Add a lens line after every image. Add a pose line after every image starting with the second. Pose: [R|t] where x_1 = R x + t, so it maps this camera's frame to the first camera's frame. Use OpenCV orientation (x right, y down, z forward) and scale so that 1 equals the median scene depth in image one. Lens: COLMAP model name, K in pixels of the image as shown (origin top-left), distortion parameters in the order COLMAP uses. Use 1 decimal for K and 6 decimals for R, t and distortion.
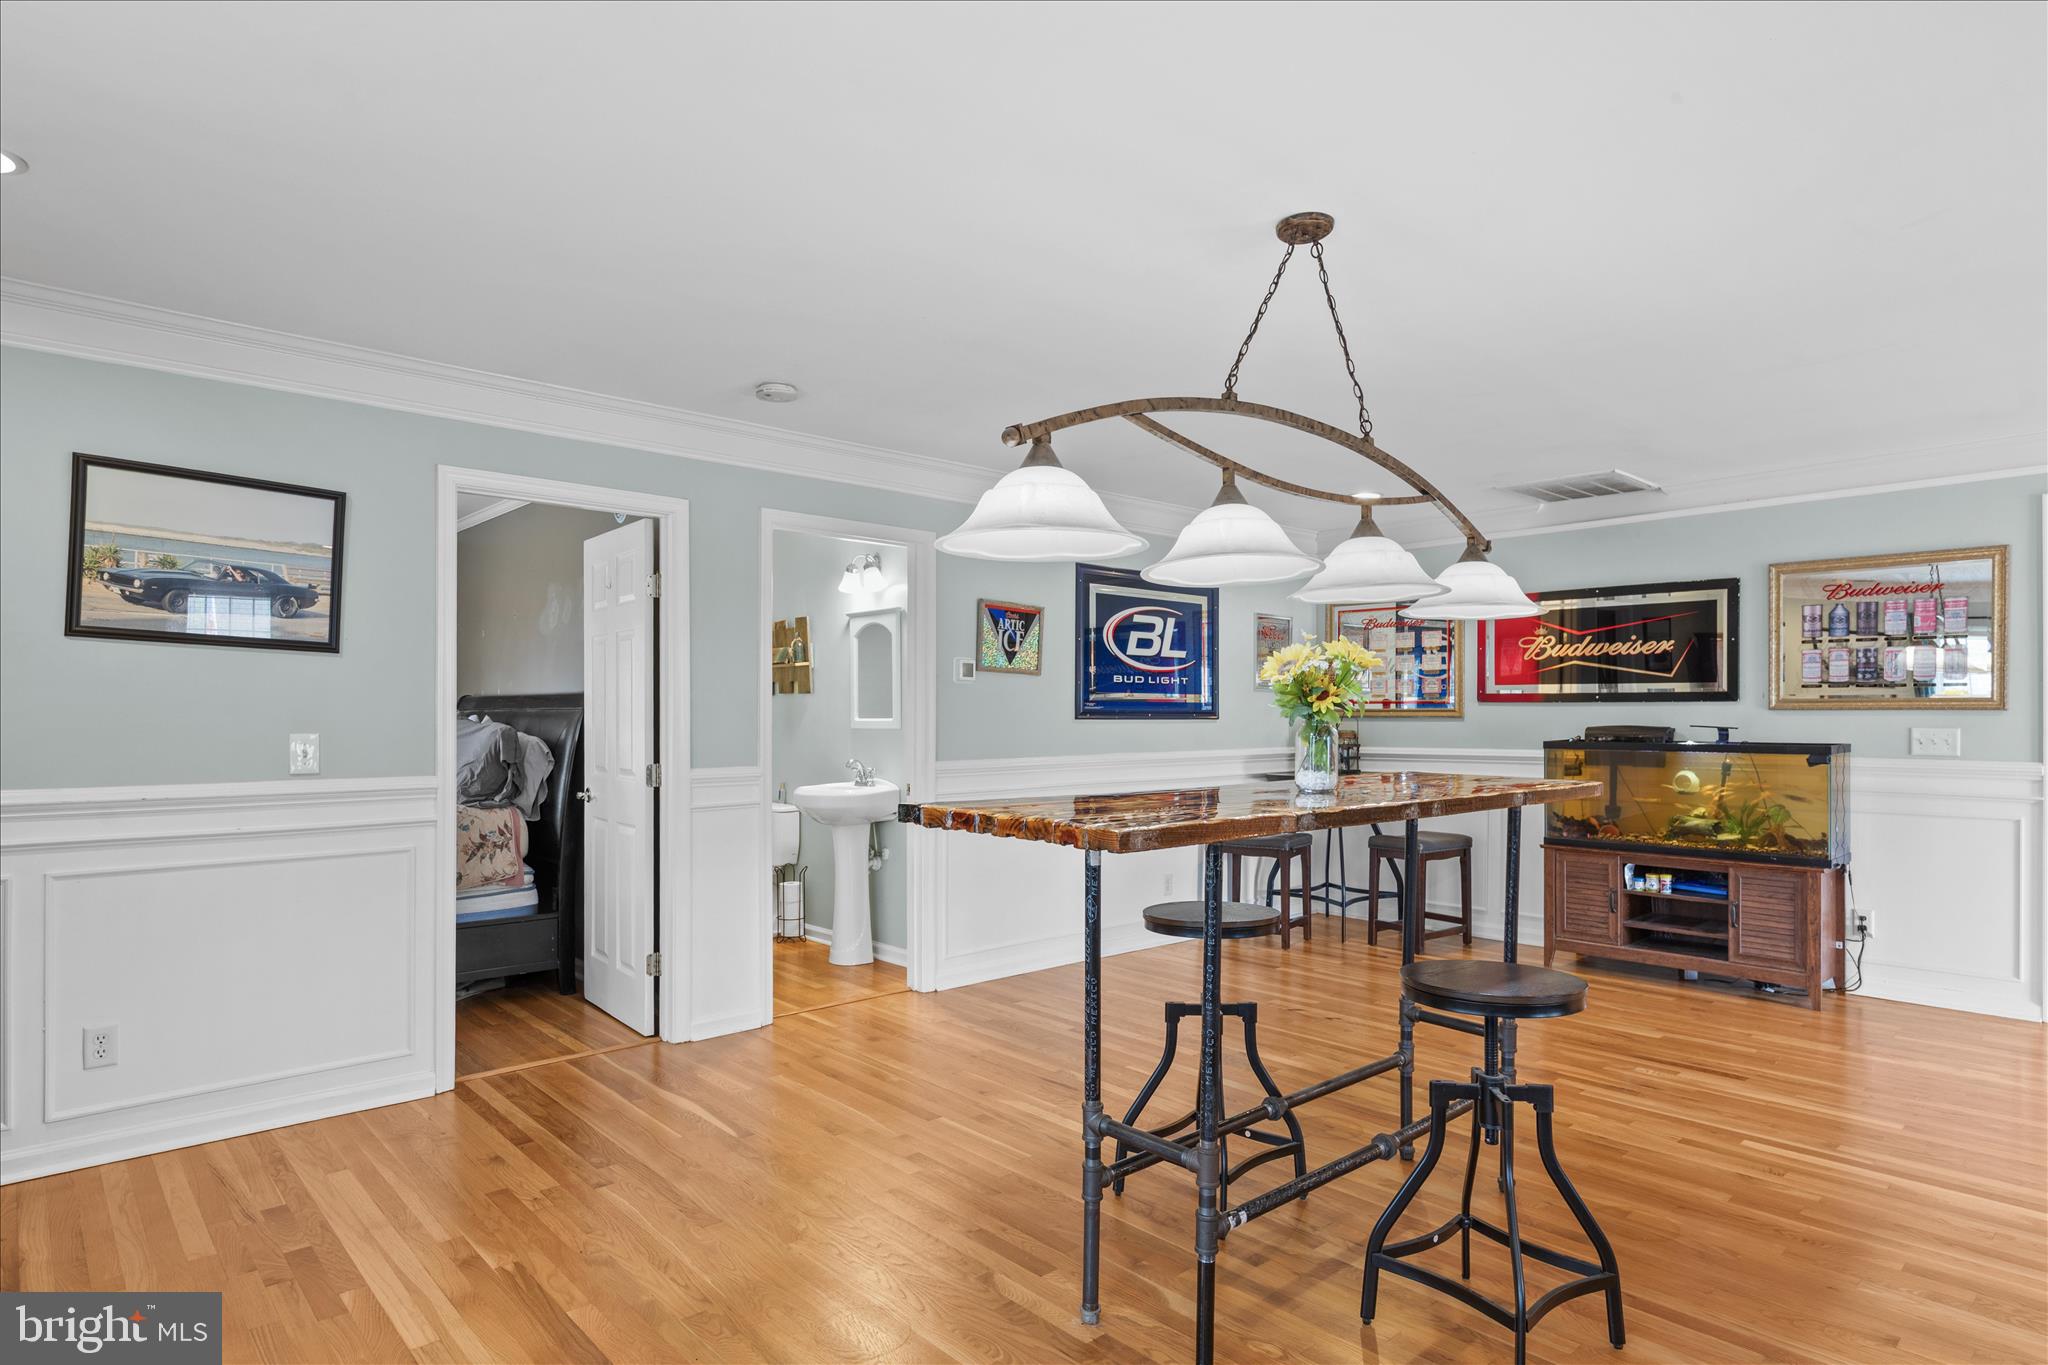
lens RADIAL K [[1127.3, 0, 1030.5], [0, 1127.3, 717.4], [0, 0, 1]] dist [-0.000585, -0.000018]
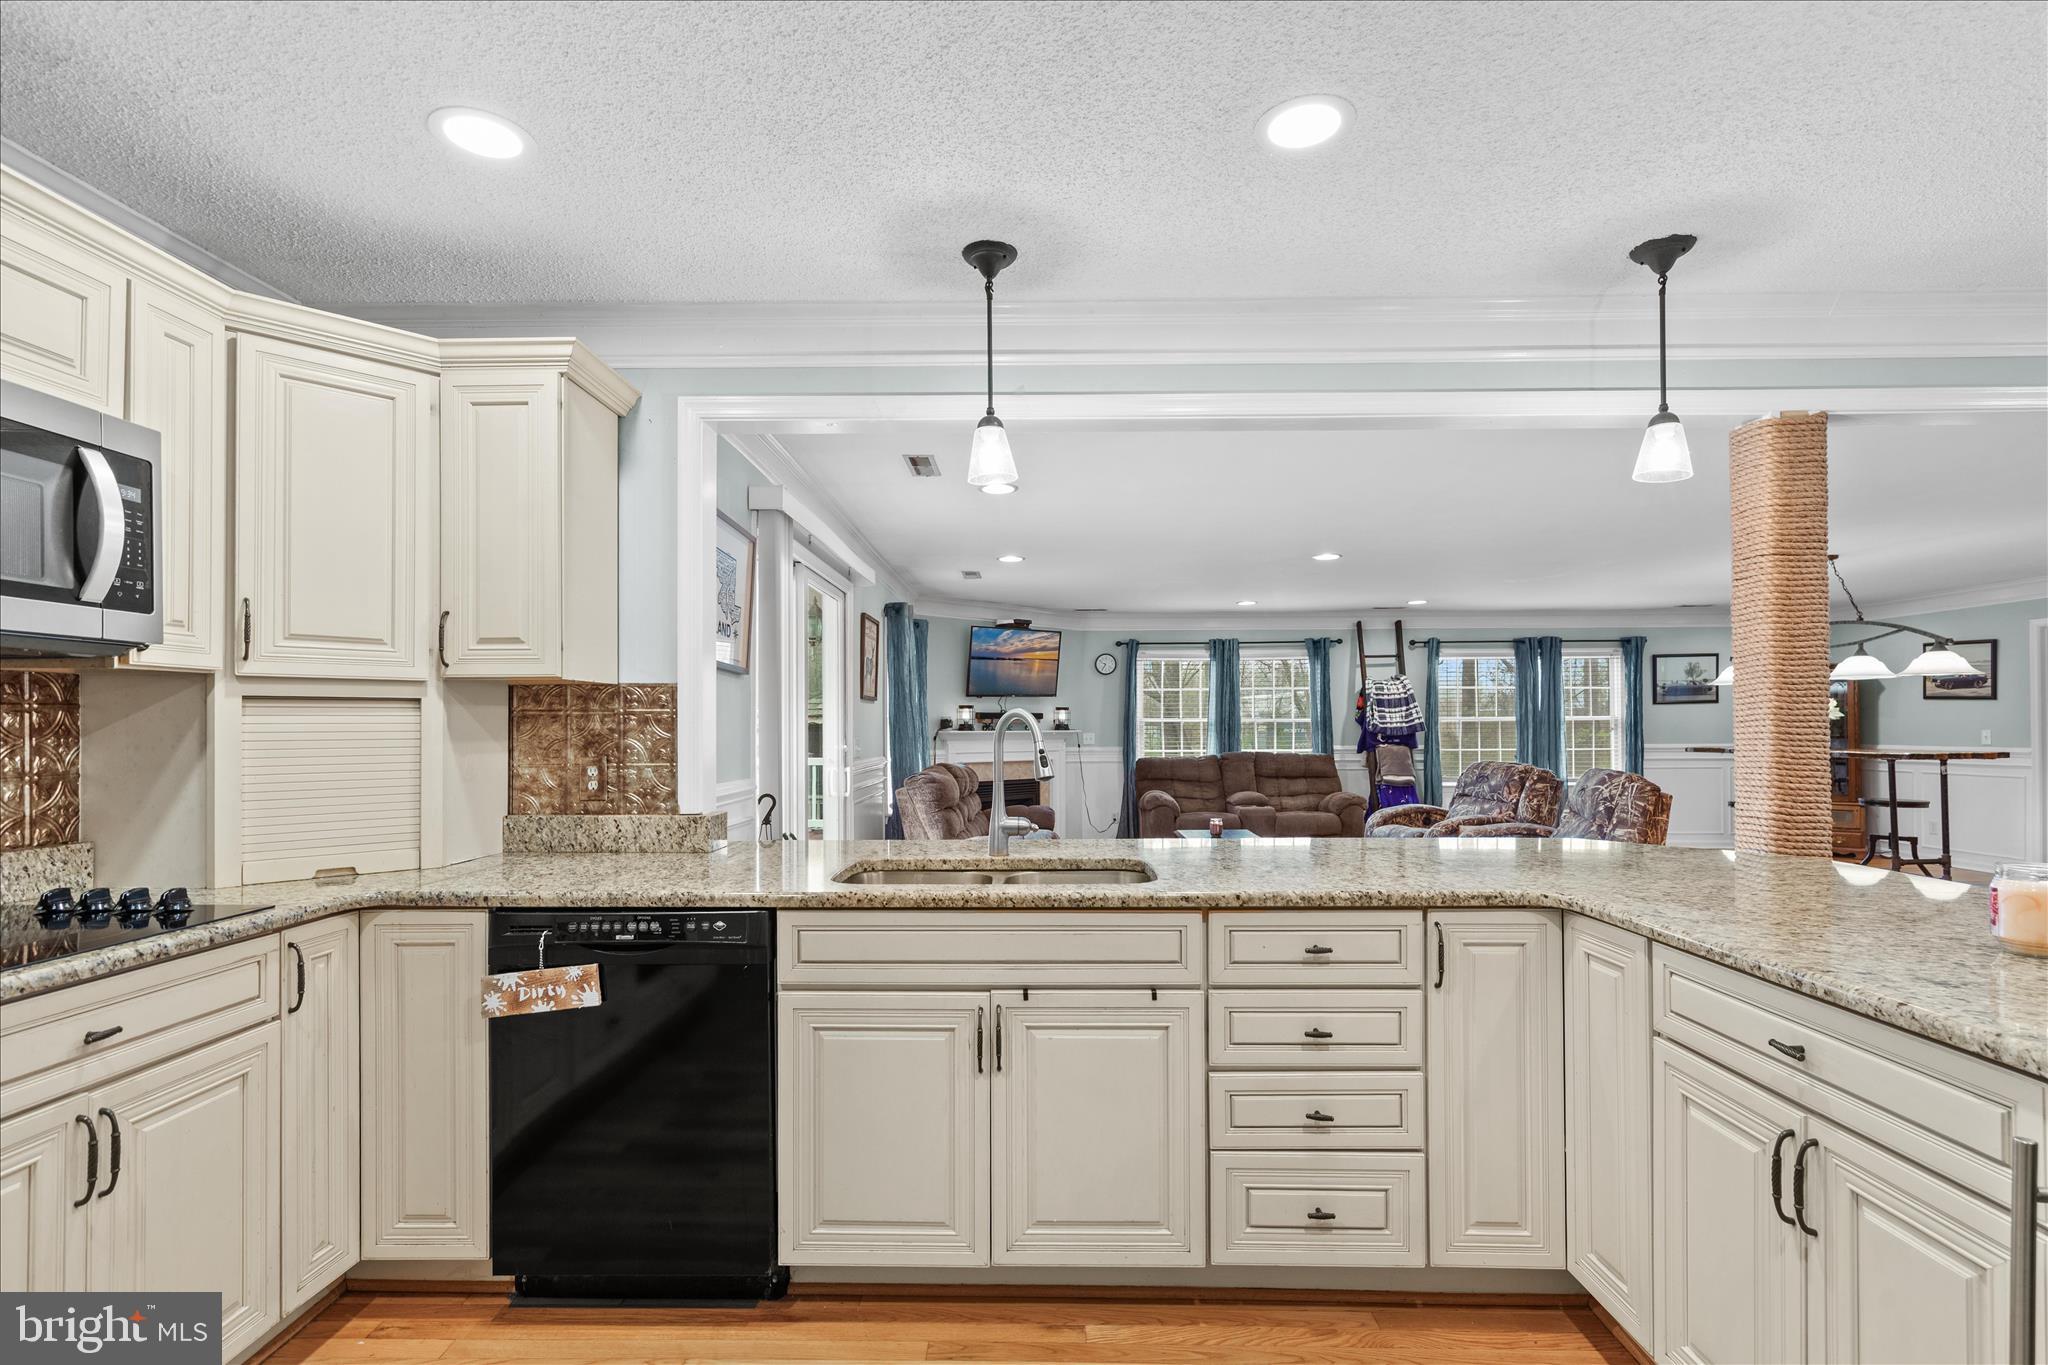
lens RADIAL K [[971.8, 0, 1016.3], [0, 971.8, 715.5], [0, 0, 1]] dist [0.001595, -0.000390]
pose [[-0.687014, -0.007106, -0.726610, 1.812593], [0.001627, 0.999935, -0.011317, 0.001487], [0.726643, -0.008957, -0.686957, 0.618020]]
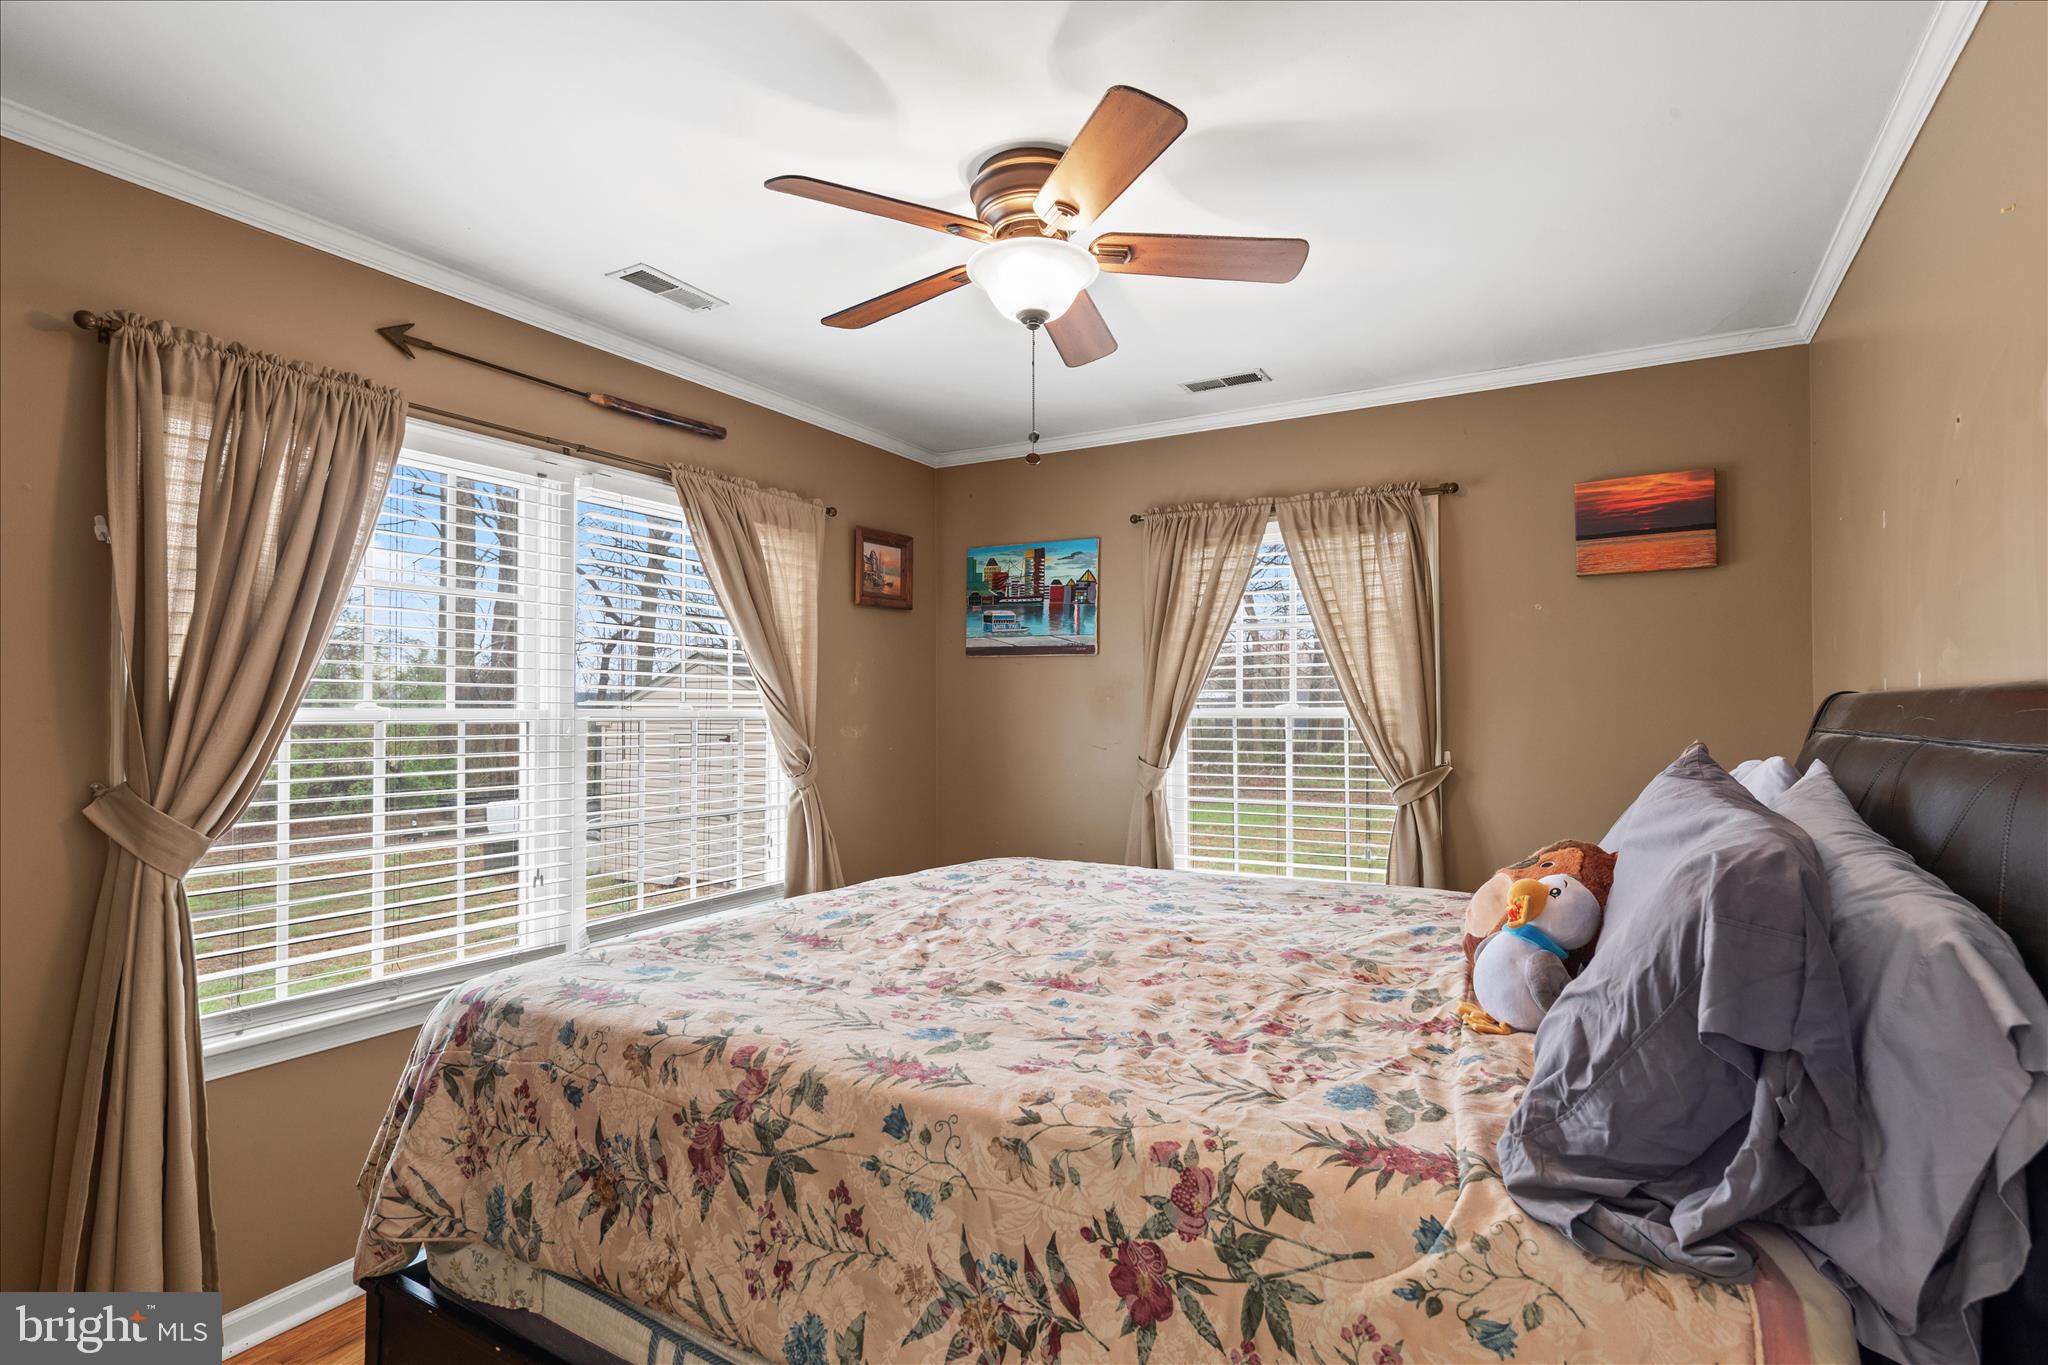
lens RADIAL K [[1045.0, 0, 951.1], [0, 1045.0, 714.5], [0, 0, 1]] dist [-0.003076, -0.001394]
pose [[0.275546, -0.000727, -0.961288, -0.323998], [0.000417, 1.000000, -0.000637, -0.015672], [0.961288, -0.000226, 0.275546, 0.803759]]
